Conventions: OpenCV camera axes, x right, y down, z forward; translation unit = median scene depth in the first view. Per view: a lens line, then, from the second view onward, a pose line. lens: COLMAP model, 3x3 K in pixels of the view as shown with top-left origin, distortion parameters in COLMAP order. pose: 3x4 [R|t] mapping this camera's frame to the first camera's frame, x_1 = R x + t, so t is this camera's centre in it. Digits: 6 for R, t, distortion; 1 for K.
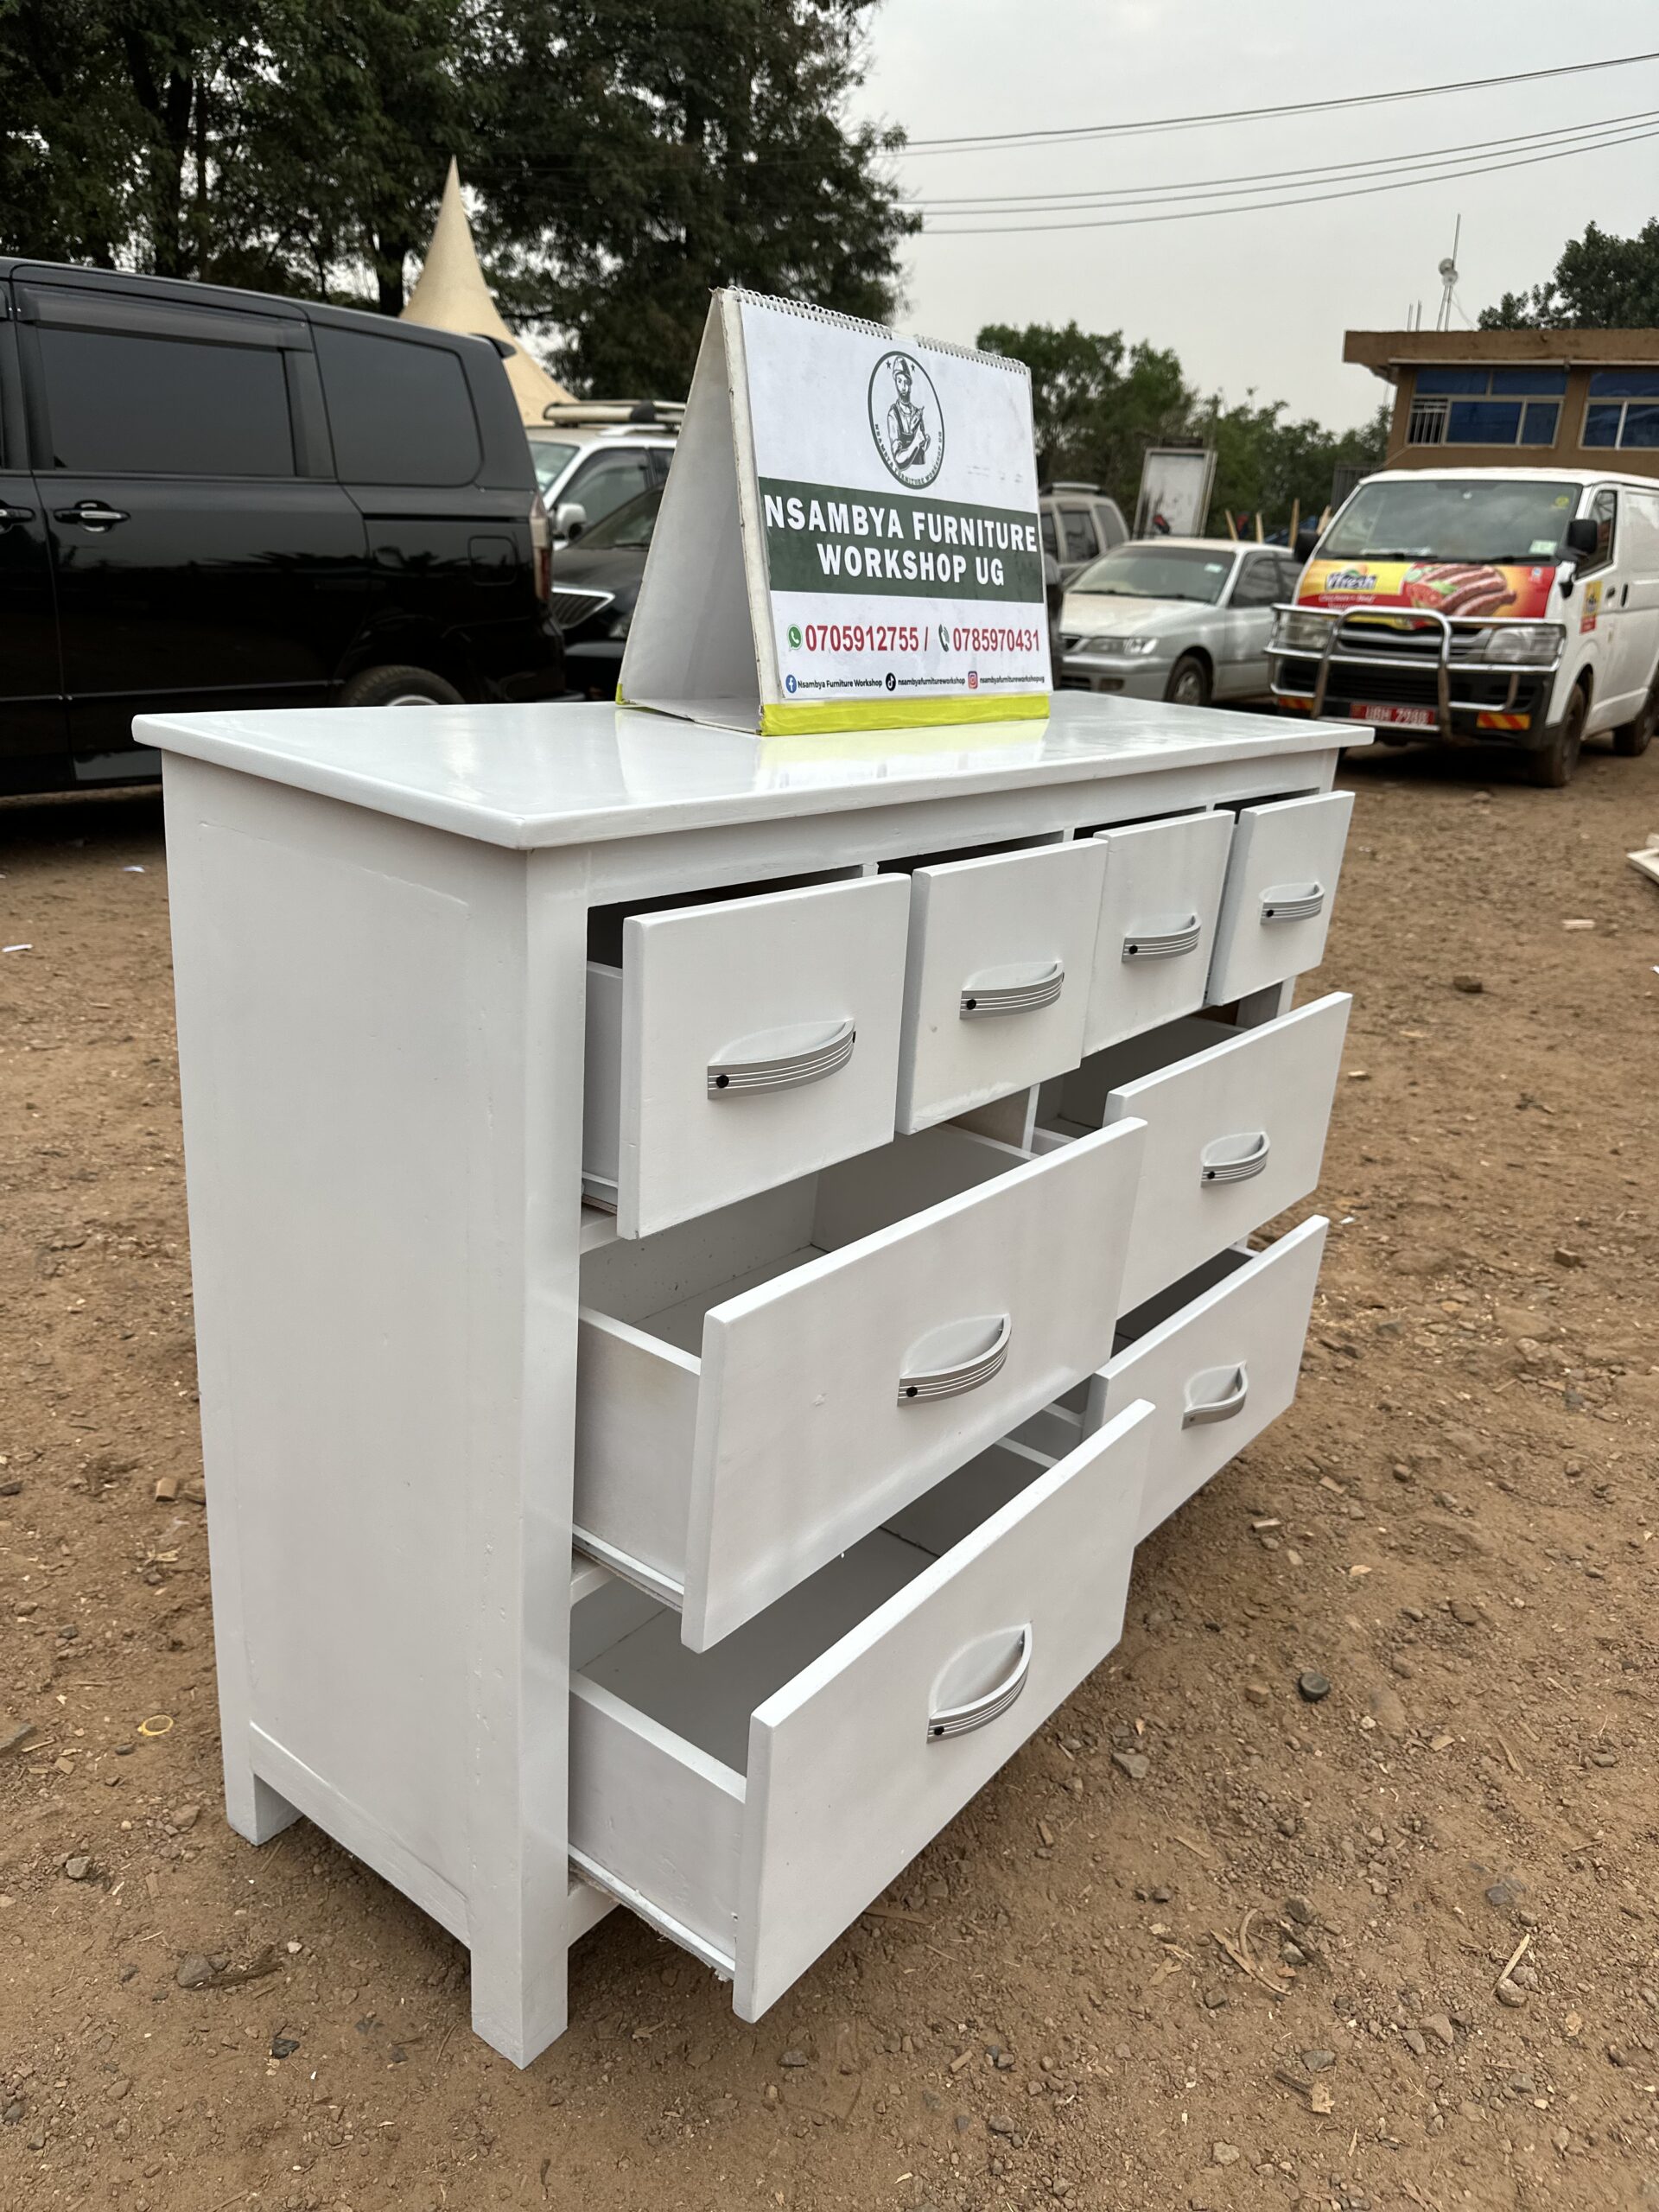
lens RADIAL K [[1571.3, 0, 836.9], [0, 1571.3, 1119.5], [0, 0, 1]] dist [0.005462, -0.008972]
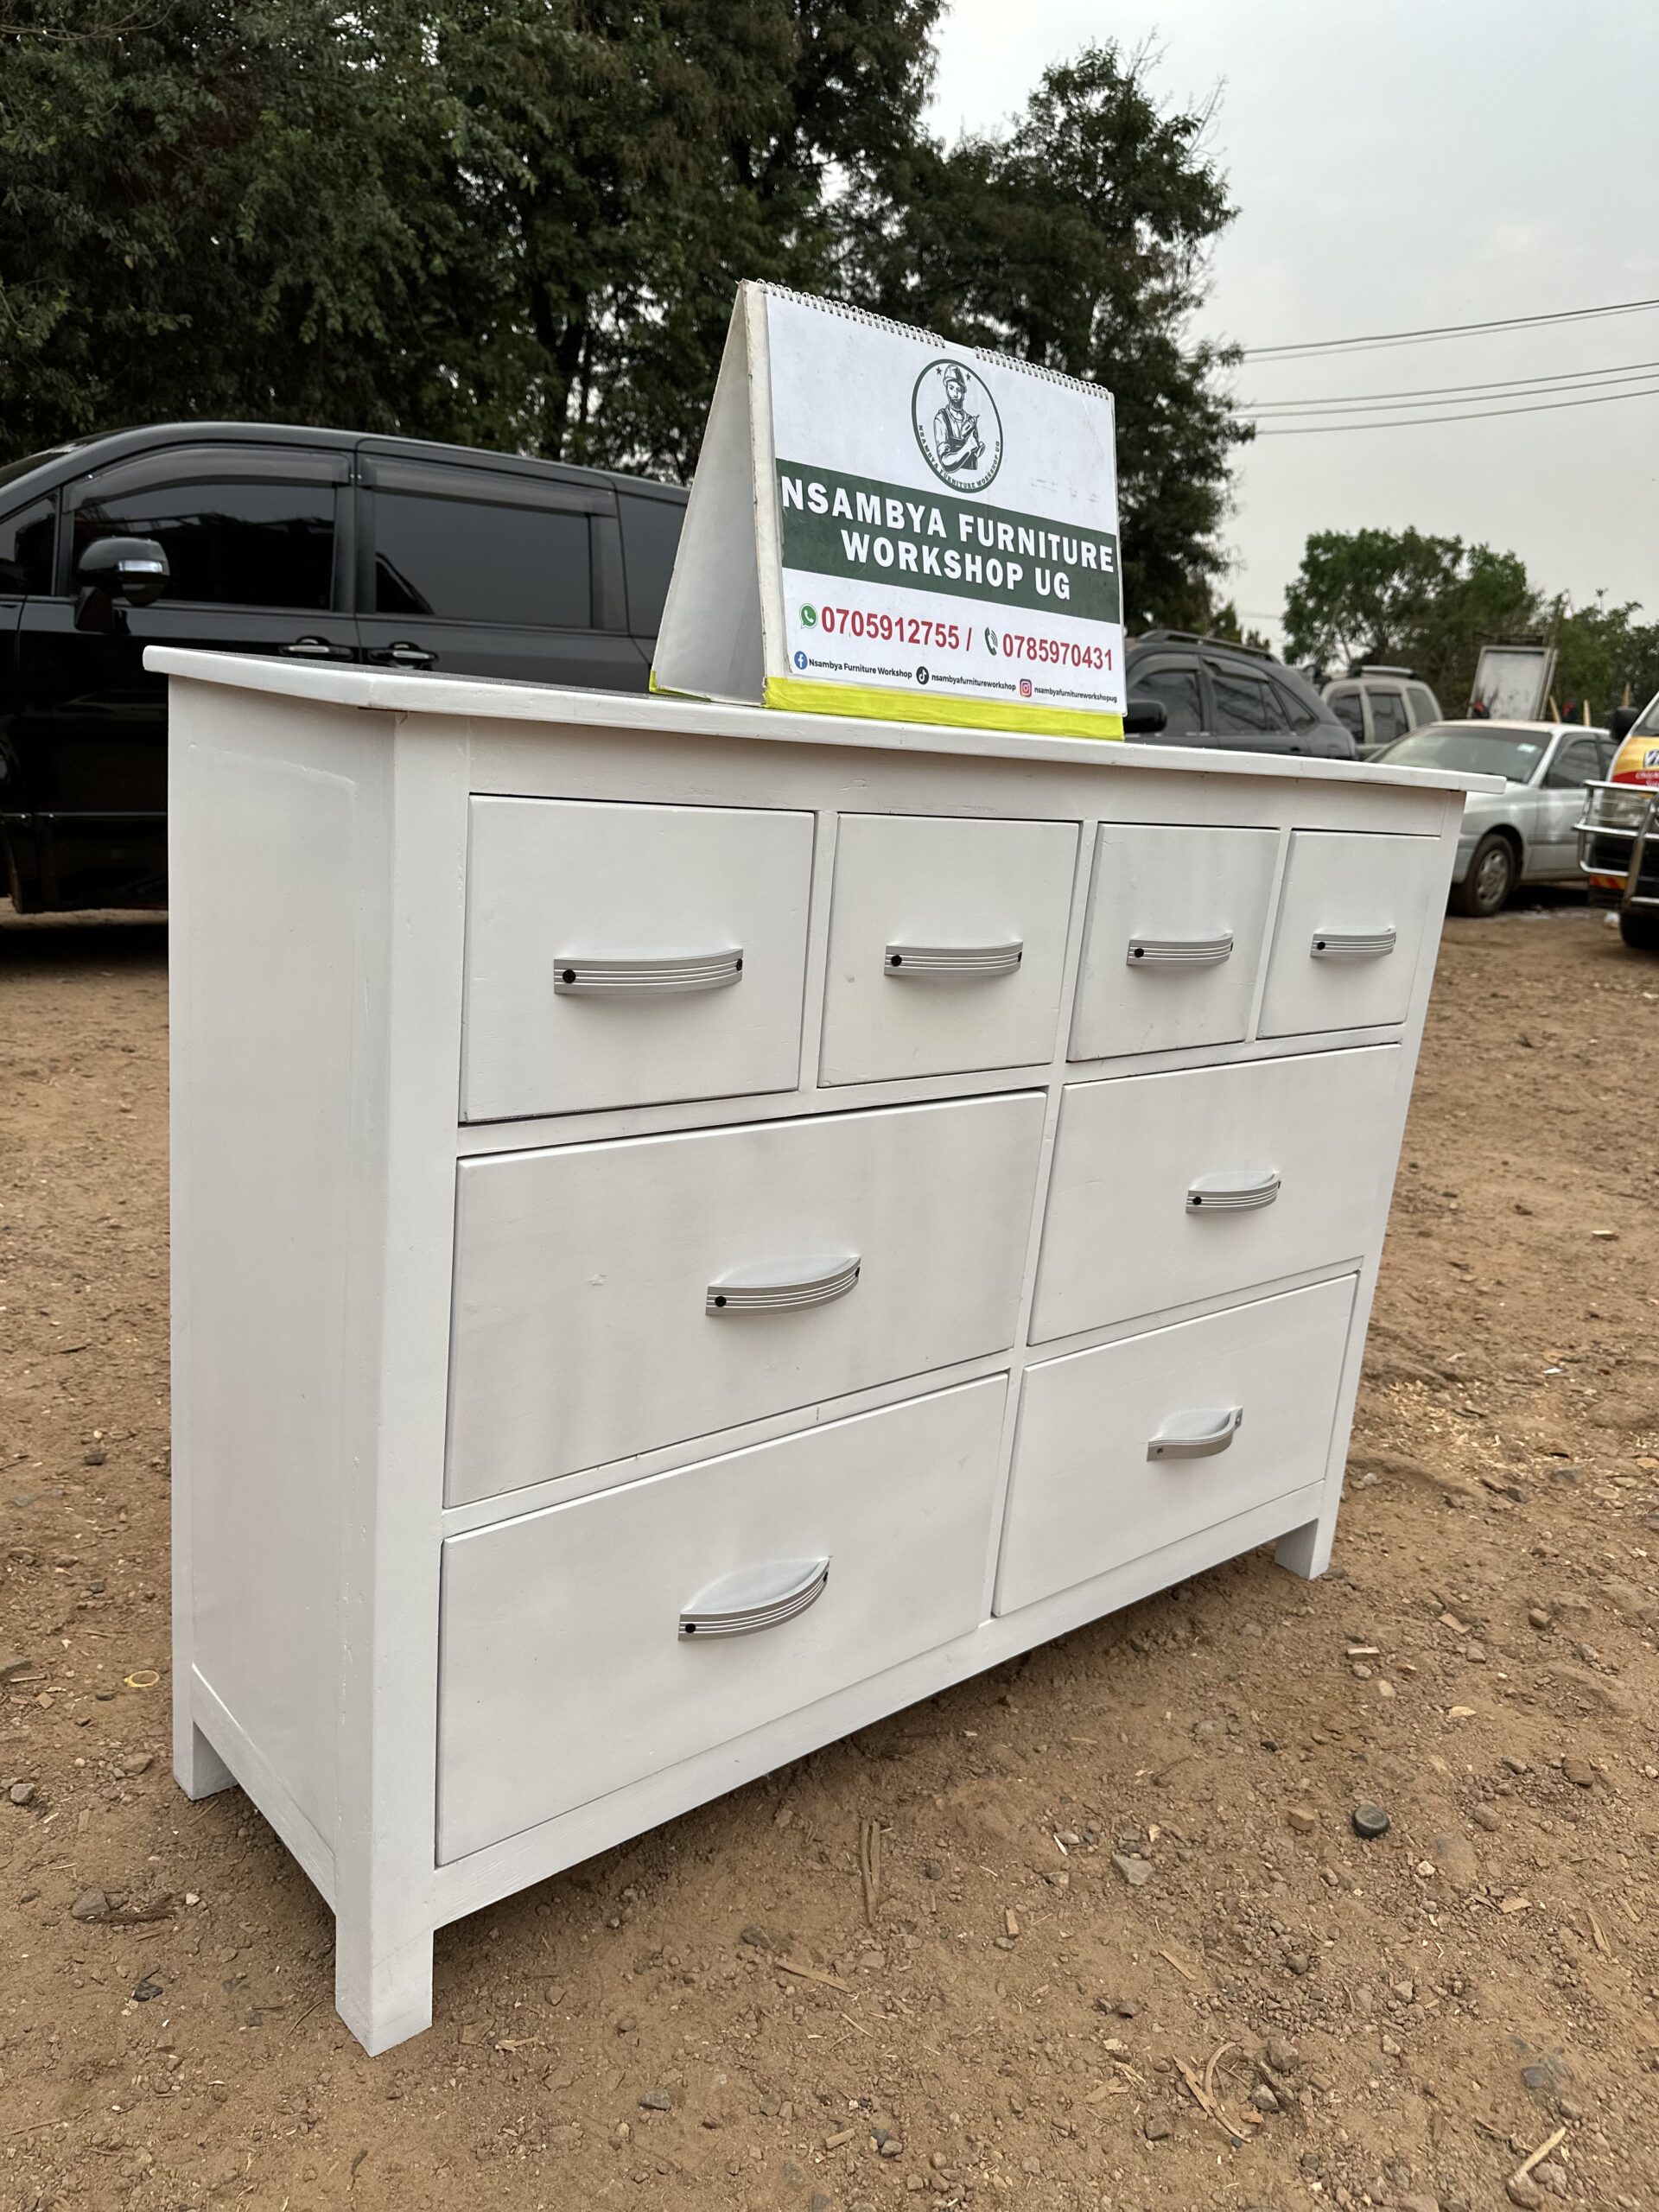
lens RADIAL K [[1576.0, 0, 834.0], [0, 1576.0, 1111.1], [0, 0, 1]] dist [0.001437, -0.003311]
pose [[0.980387, 0.058966, -0.188052, 0.164404], [-0.080466, 0.990799, -0.108826, 0.095966], [0.179905, 0.121824, 0.976111, 0.048078]]
